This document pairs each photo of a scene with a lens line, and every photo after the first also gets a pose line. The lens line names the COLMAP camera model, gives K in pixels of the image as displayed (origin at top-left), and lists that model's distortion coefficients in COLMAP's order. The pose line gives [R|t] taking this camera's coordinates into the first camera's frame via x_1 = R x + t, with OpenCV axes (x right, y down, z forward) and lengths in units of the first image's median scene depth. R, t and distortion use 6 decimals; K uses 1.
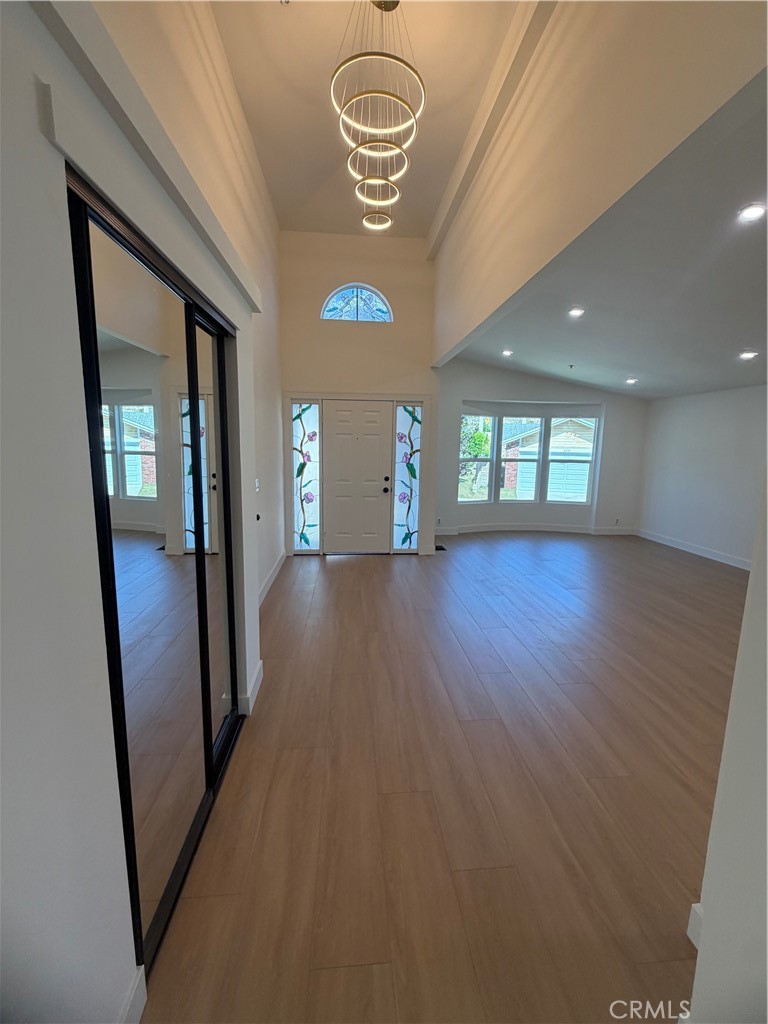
lens RADIAL K [[407.6, 0, 386.3], [0, 407.6, 507.2], [0, 0, 1]] dist [0.001281, -0.000799]
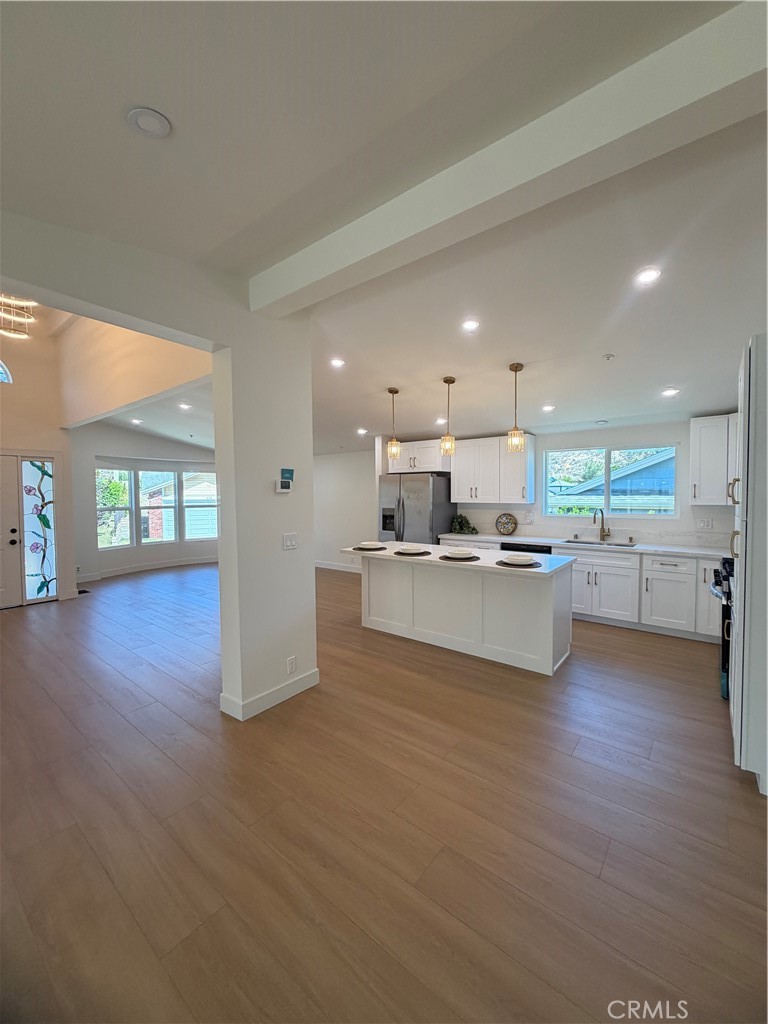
lens RADIAL K [[407.6, 0, 383.7], [0, 407.6, 509.0], [0, 0, 1]] dist [0.001281, -0.000799]
pose [[0.693676, -0.049099, 0.718612, -0.084948], [0.128774, 0.990054, -0.056661, 0.051715], [-0.708683, 0.131843, 0.693099, -0.354867]]
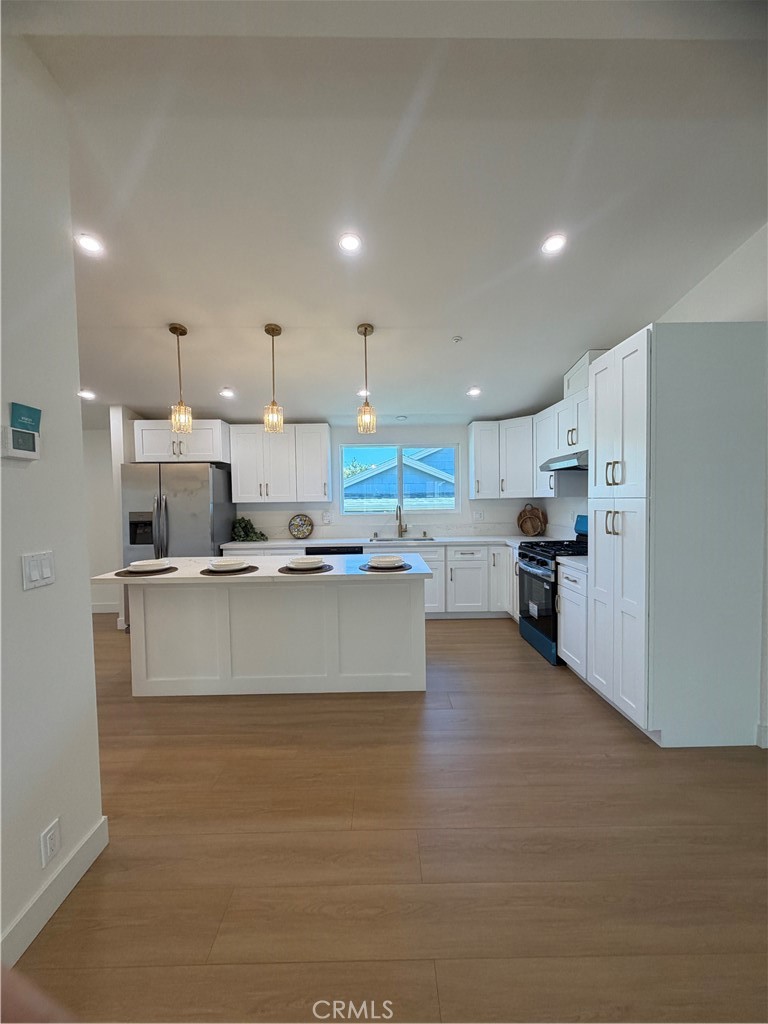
lens RADIAL K [[407.6, 0, 383.3], [0, 407.6, 516.2], [0, 0, 1]] dist [0.001281, -0.000799]
pose [[0.082426, -0.058444, 0.994882, -0.005251], [0.170355, 0.984413, 0.043715, 0.040573], [-0.981929, 0.165880, 0.091097, -0.111467]]
